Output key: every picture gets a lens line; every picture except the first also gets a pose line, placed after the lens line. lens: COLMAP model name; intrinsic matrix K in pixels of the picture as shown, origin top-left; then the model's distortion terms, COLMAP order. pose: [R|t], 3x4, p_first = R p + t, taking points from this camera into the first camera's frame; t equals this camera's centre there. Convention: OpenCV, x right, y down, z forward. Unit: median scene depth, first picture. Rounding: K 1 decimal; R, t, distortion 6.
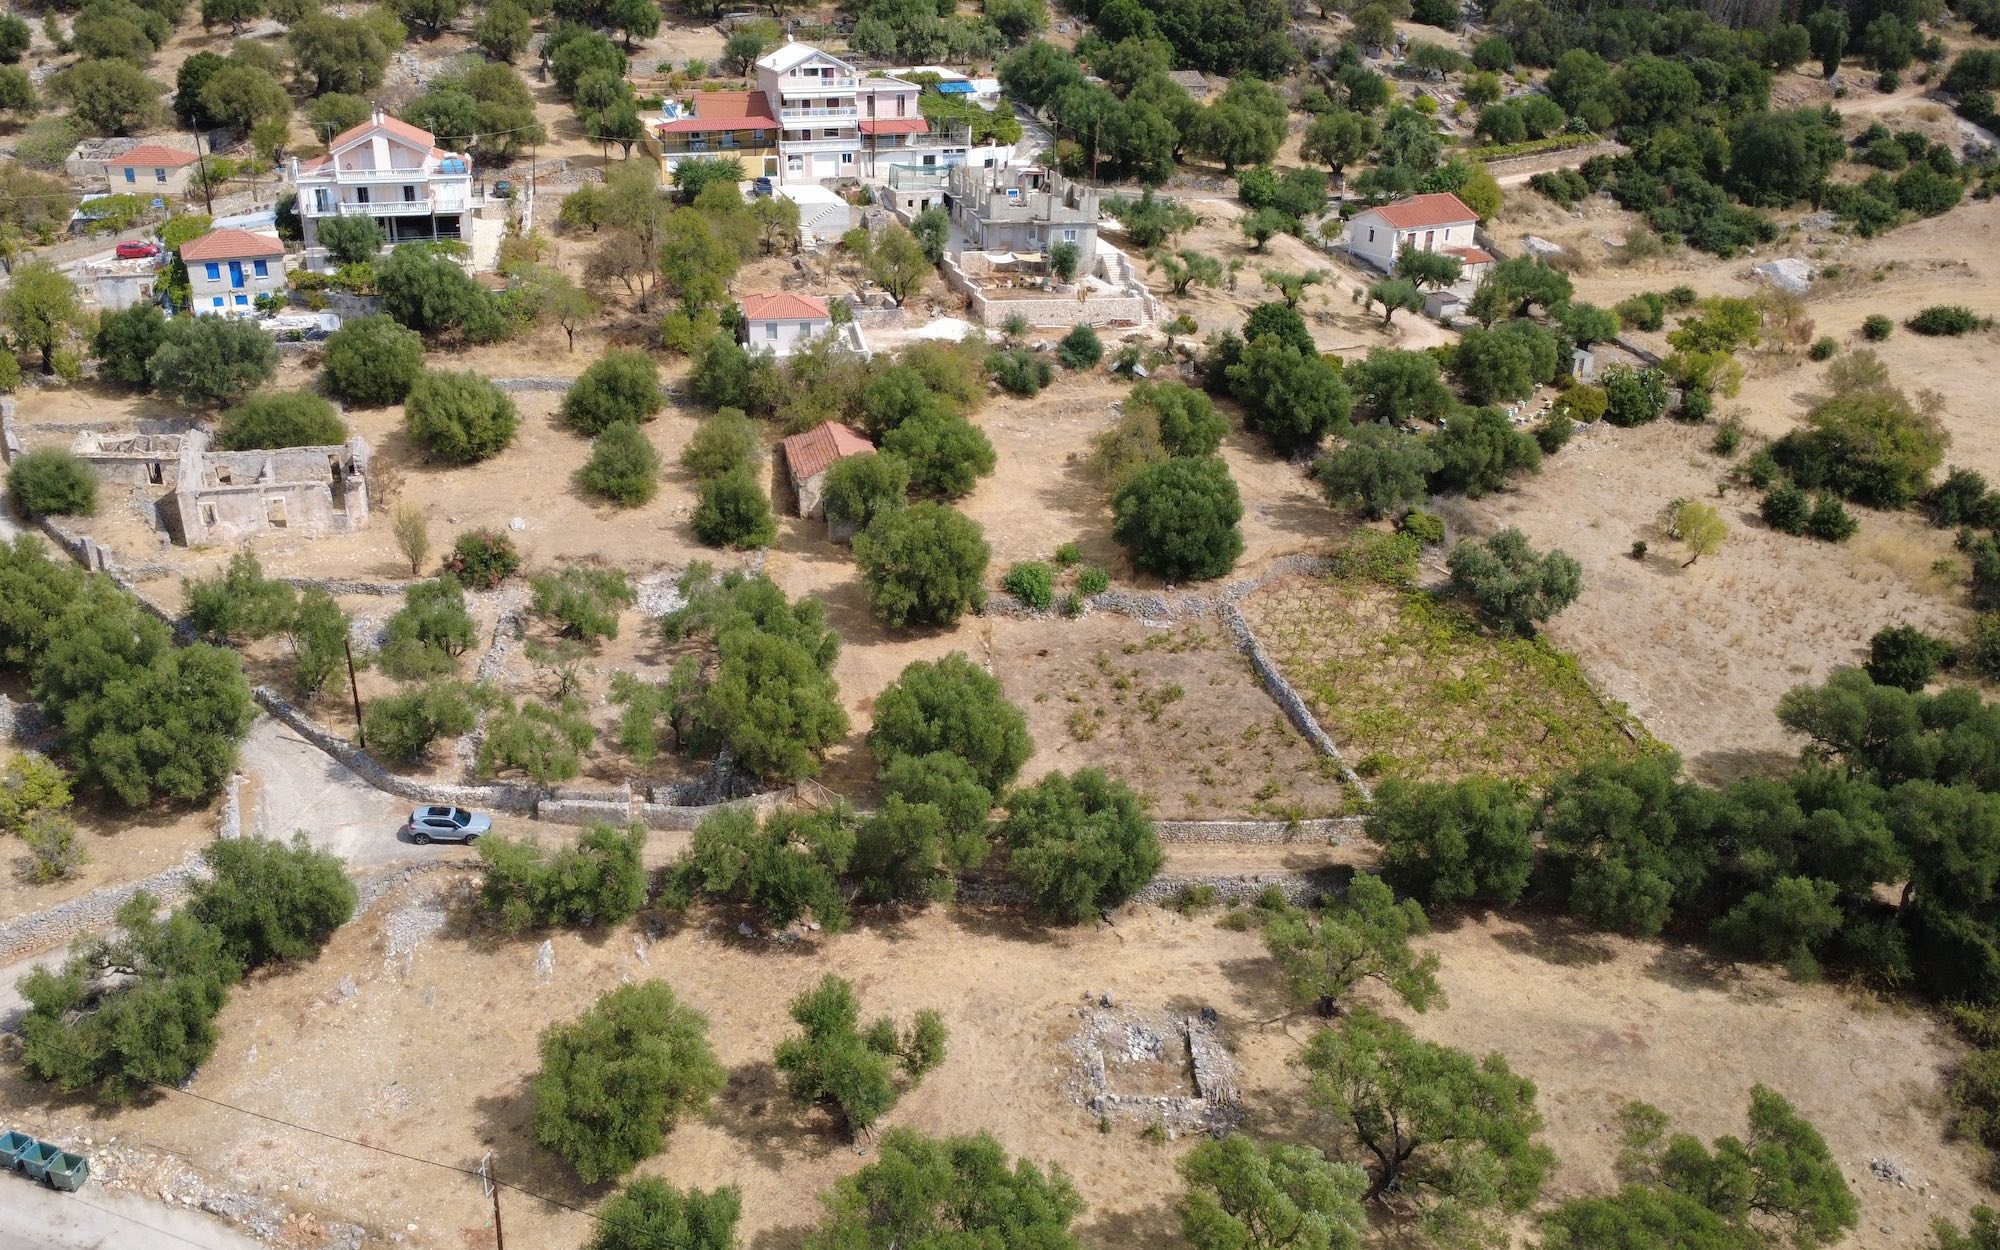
lens RADIAL K [[1610.1, 0, 885.2], [0, 1610.1, 630.6], [0, 0, 1]] dist [0.003413, -0.004783]
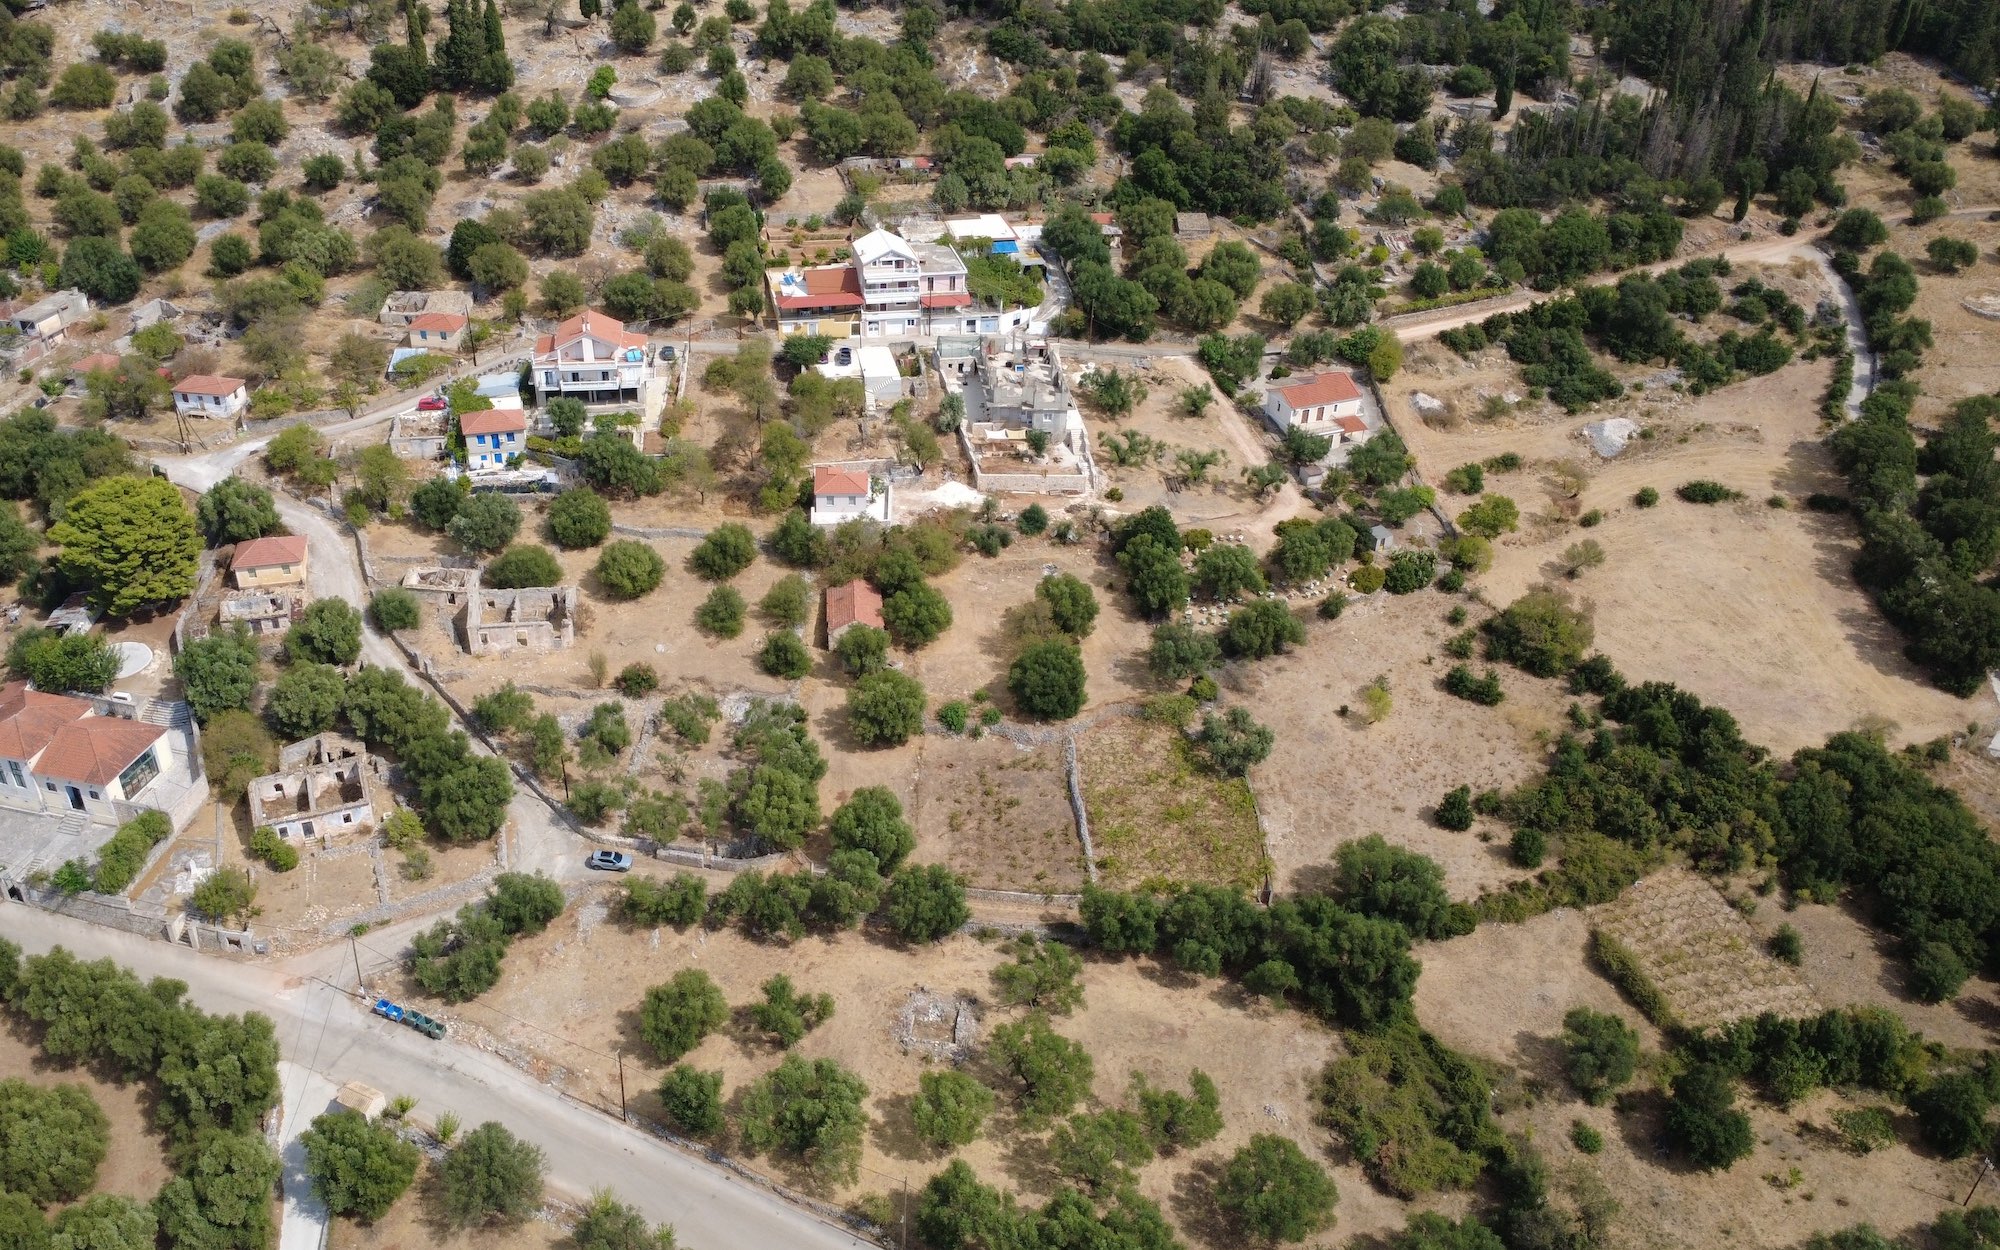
lens RADIAL K [[1610.1, 0, 885.2], [0, 1610.1, 630.6], [0, 0, 1]] dist [0.003413, -0.004783]
pose [[0.991936, 0.066773, -0.107727, 0.180755], [-0.052161, 0.989719, 0.133173, -0.314056], [0.115512, -0.126479, 0.985221, -0.612545]]
